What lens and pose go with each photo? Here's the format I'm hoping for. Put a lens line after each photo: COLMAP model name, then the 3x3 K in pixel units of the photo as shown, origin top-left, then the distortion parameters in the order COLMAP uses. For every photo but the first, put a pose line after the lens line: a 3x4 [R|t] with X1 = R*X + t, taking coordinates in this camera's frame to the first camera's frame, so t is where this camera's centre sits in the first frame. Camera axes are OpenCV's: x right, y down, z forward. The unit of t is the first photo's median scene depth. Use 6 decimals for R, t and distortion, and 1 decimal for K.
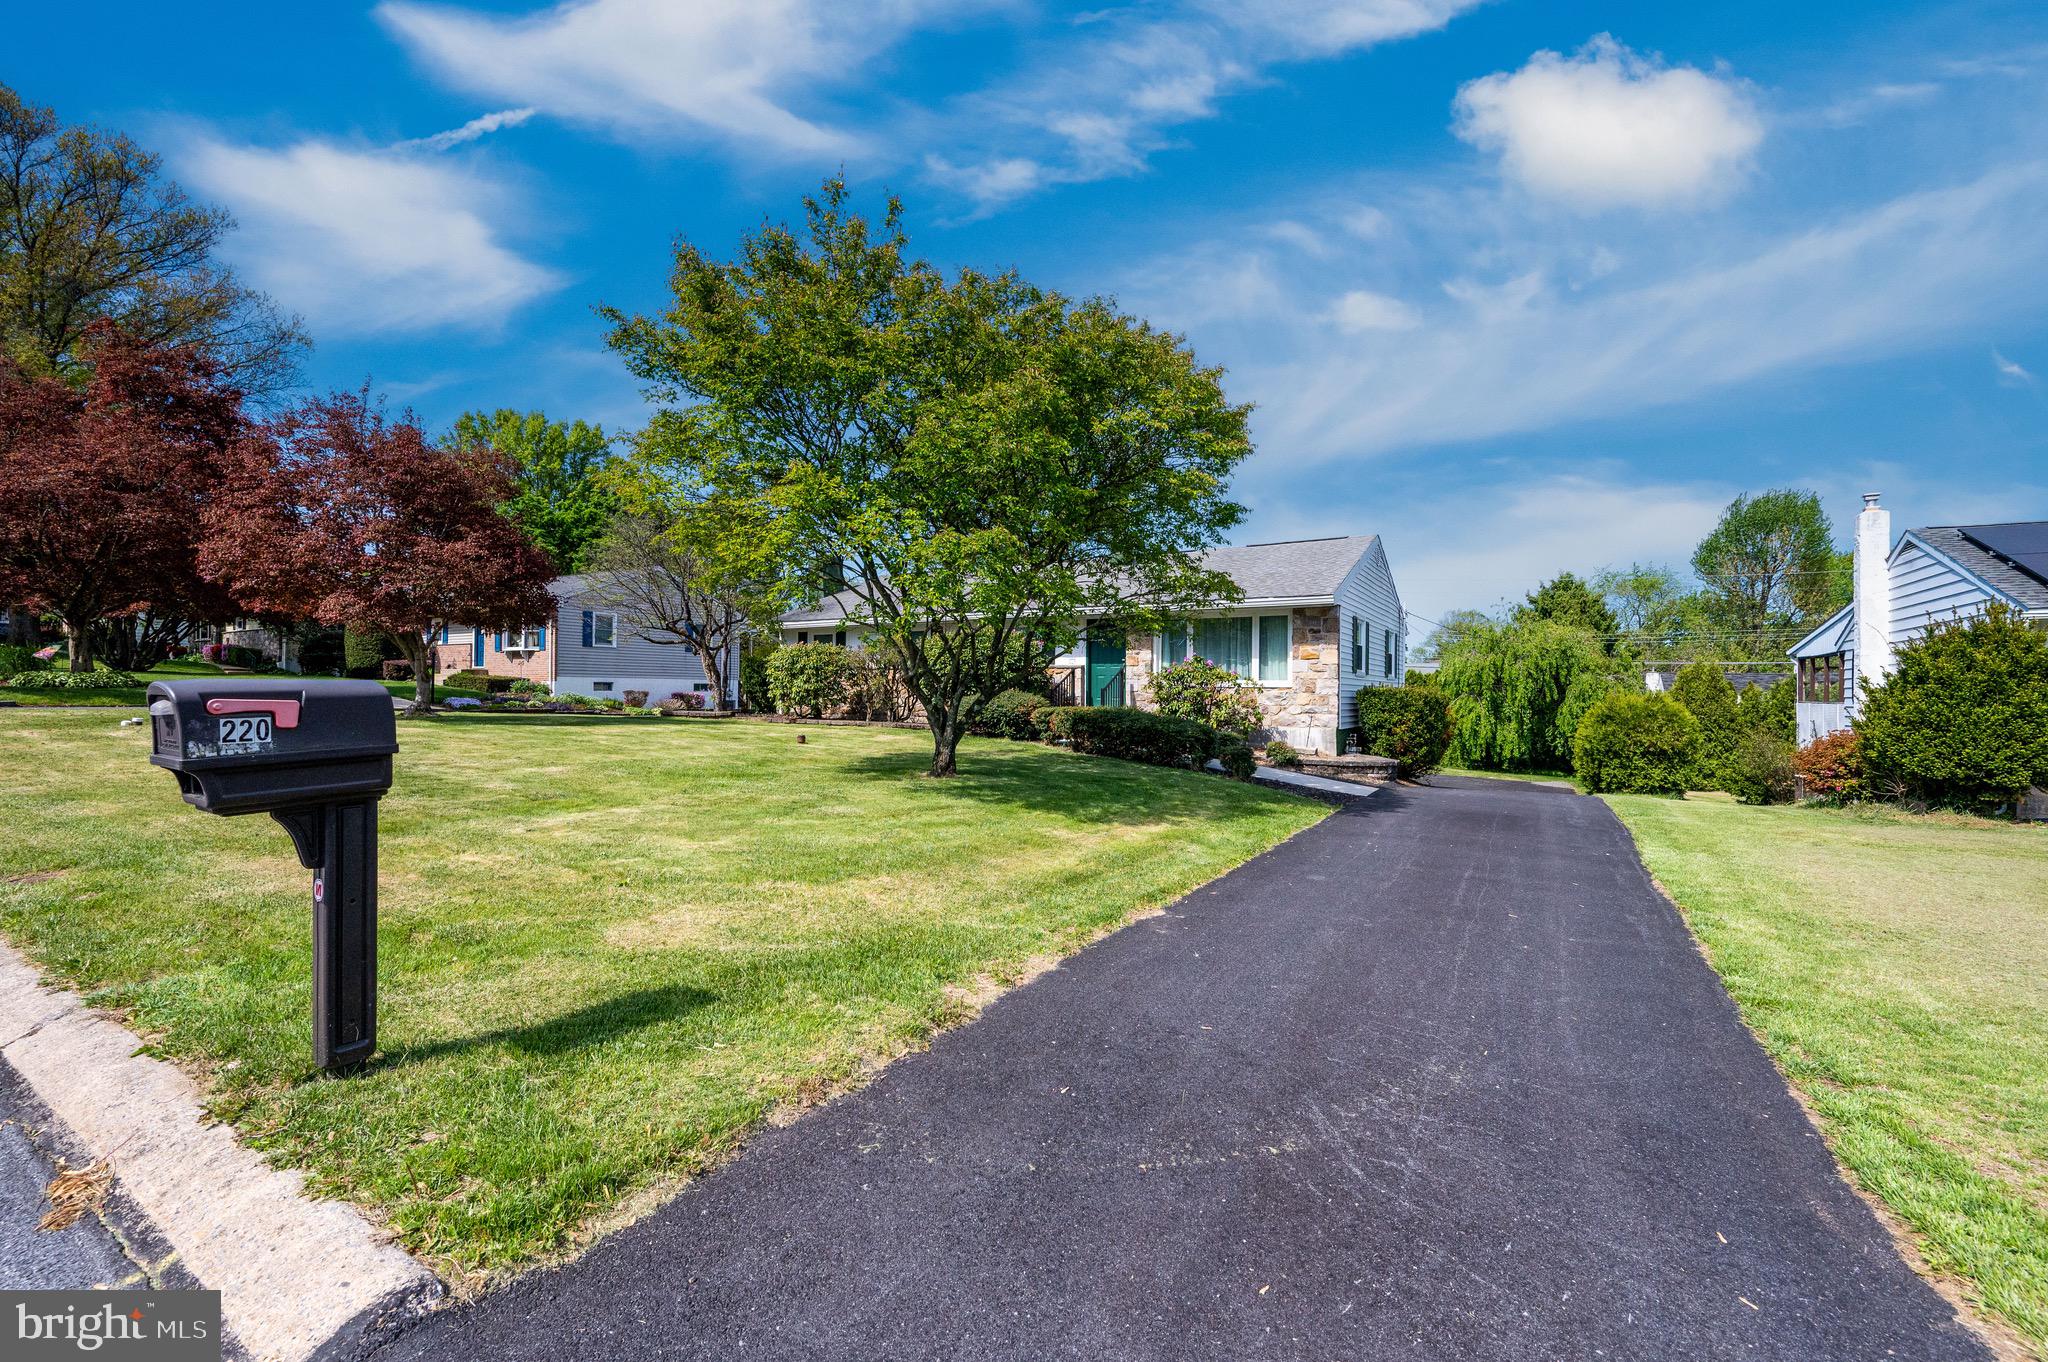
lens RADIAL K [[905.3, 0, 1016.6], [0, 905.3, 688.9], [0, 0, 1]] dist [0.001571, 0.000085]
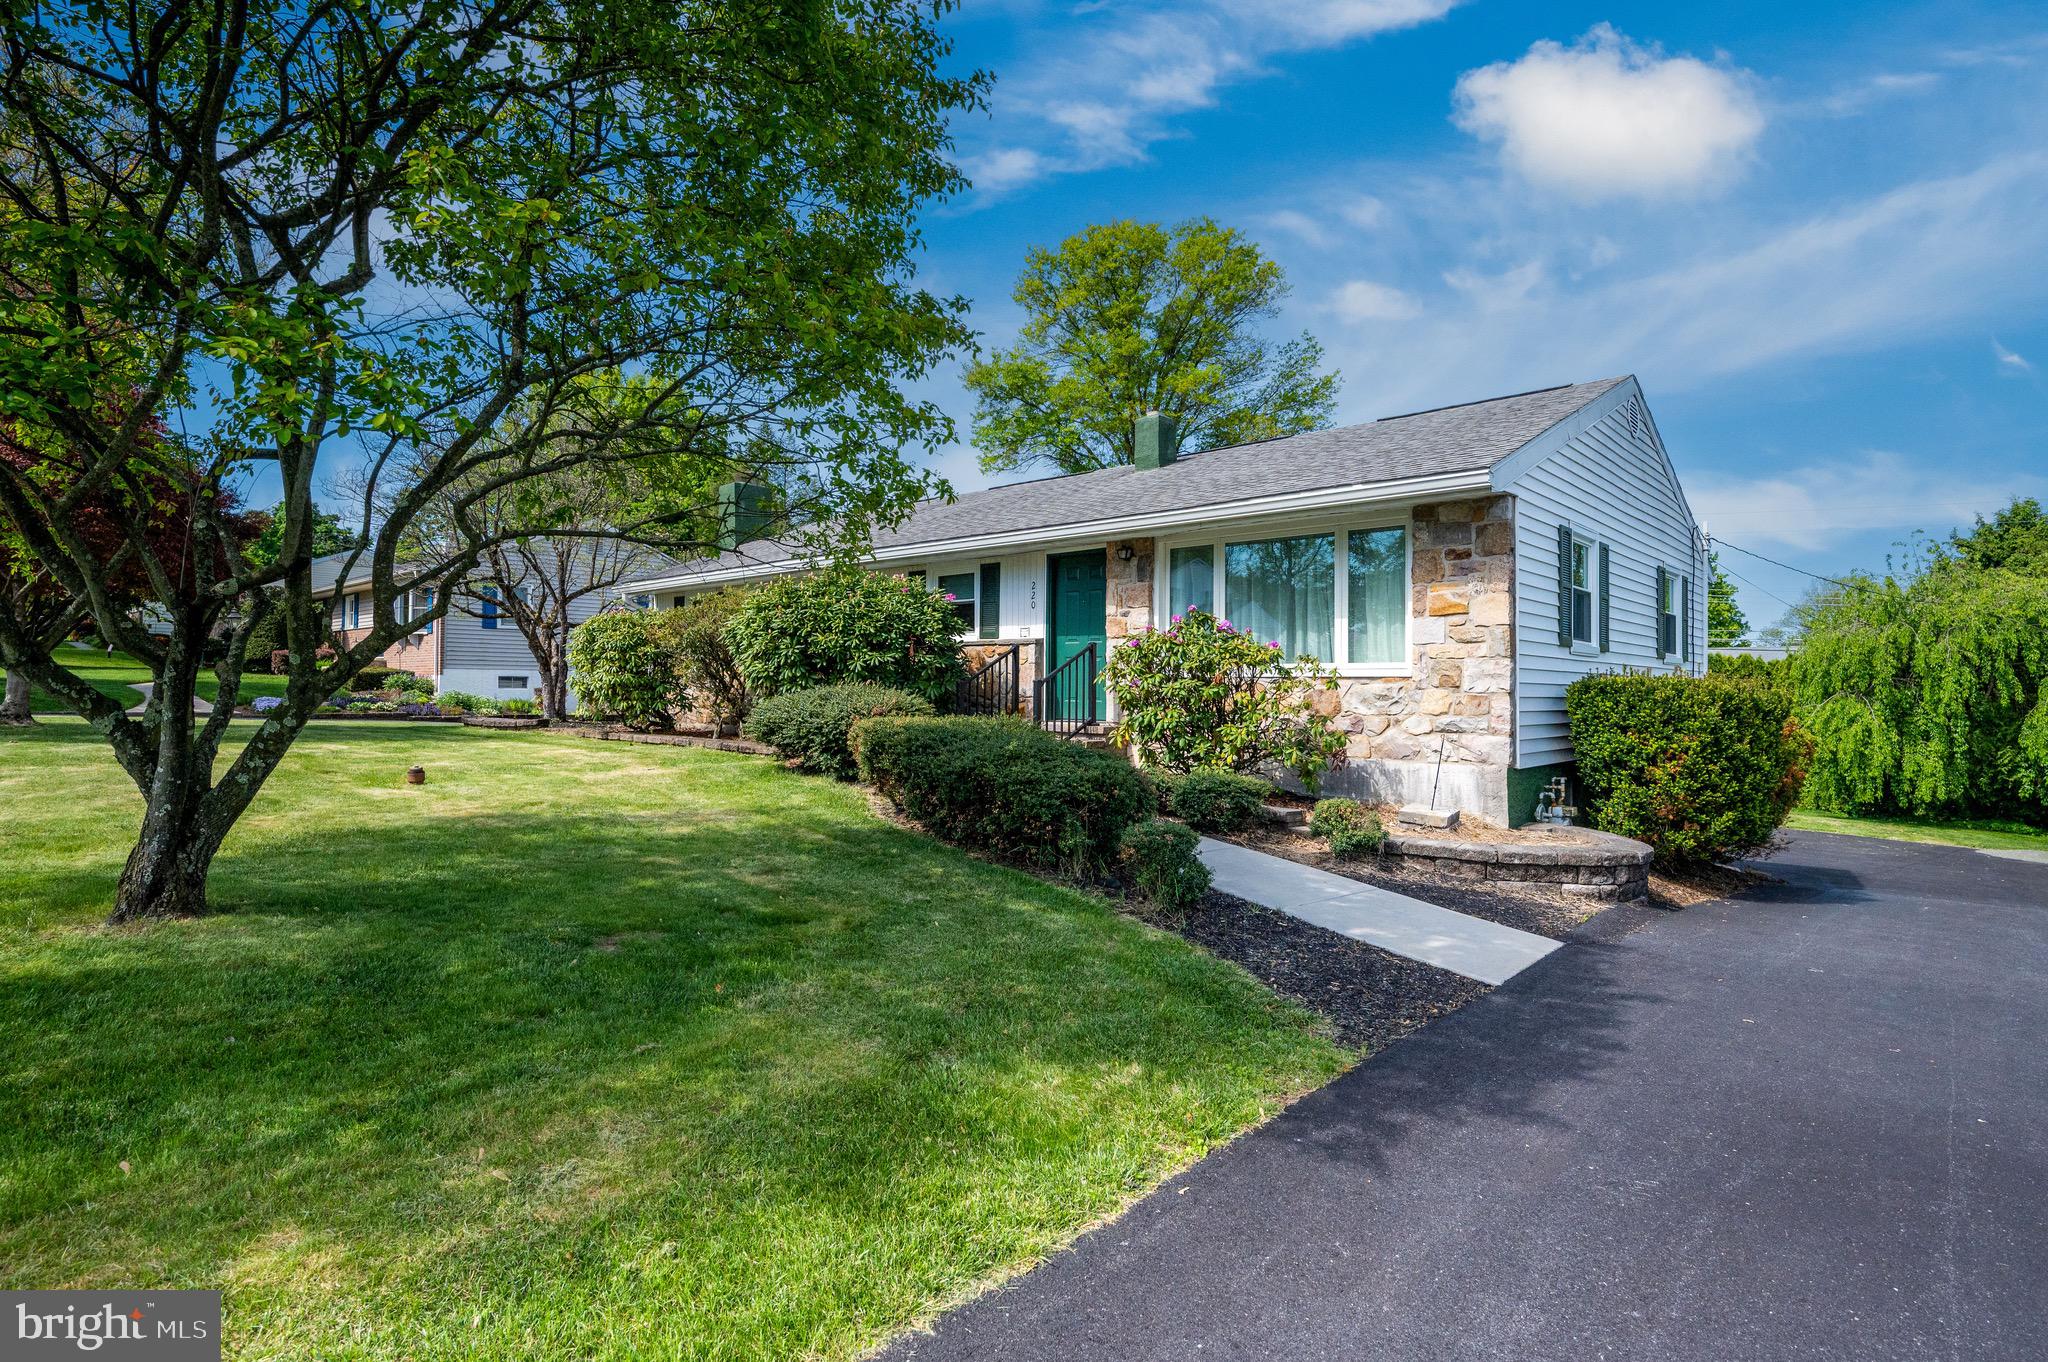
lens RADIAL K [[1065.5, 0, 1030.8], [0, 1065.5, 665.8], [0, 0, 1]] dist [0.000469, 0.002252]
pose [[0.981253, -0.004698, -0.192668, 0.192551], [0.000728, 0.999786, -0.020670, 0.003513], [0.192724, 0.020142, 0.981046, 0.374624]]
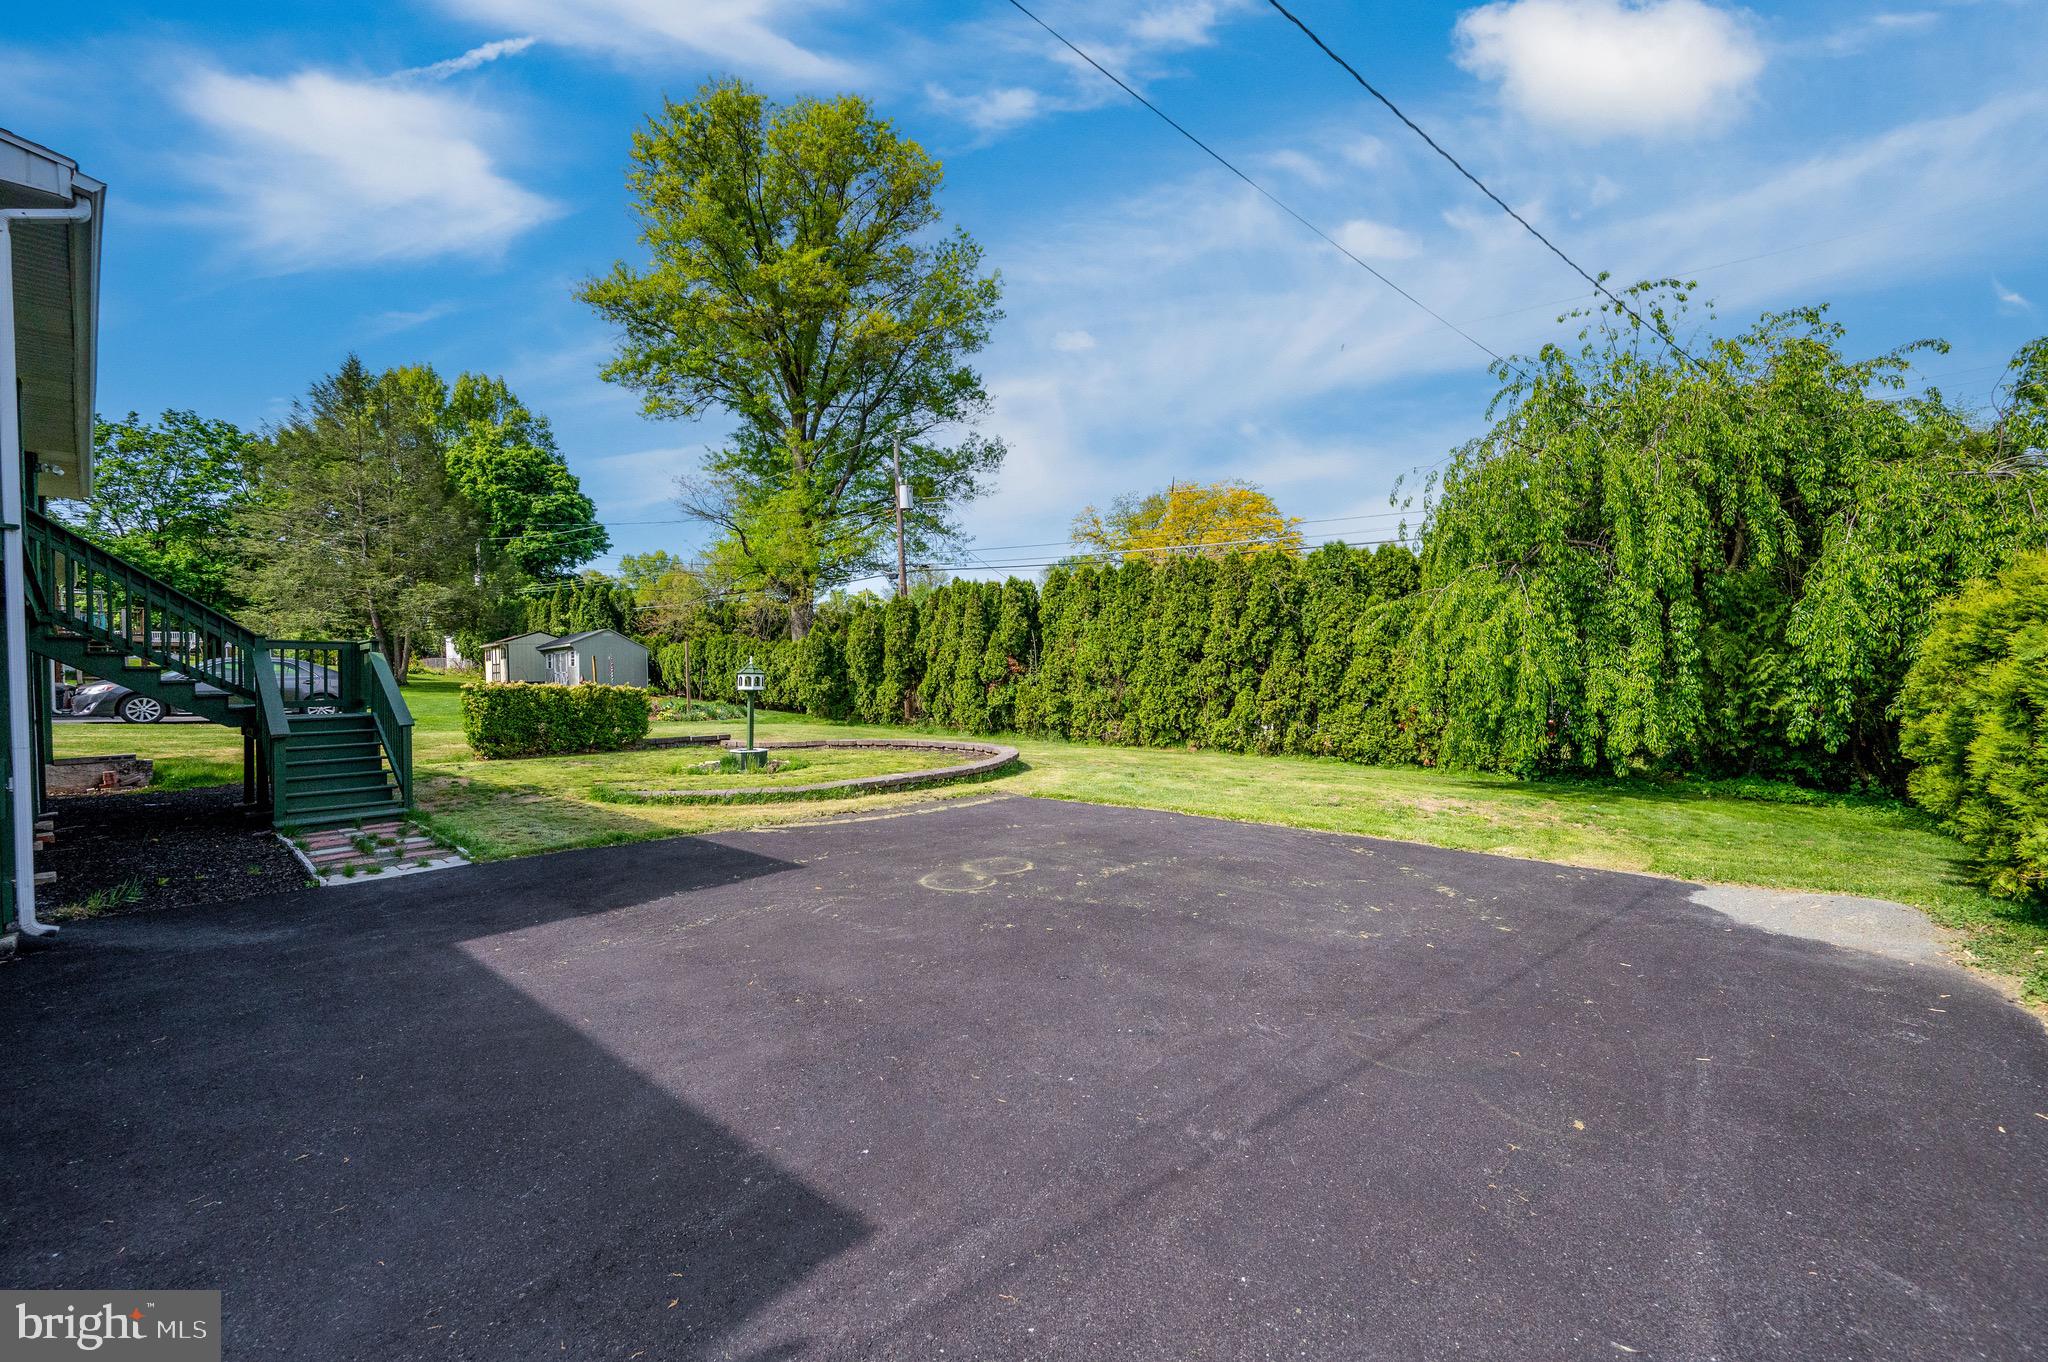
lens RADIAL K [[819.2, 0, 1058.5], [0, 819.2, 689.0], [0, 0, 1]] dist [-0.002641, 0.000210]
pose [[0.988444, -0.034686, -0.147566, 0.710514], [0.036559, 0.999281, 0.010000, 0.079004], [0.147113, -0.015279, 0.989002, 1.254653]]
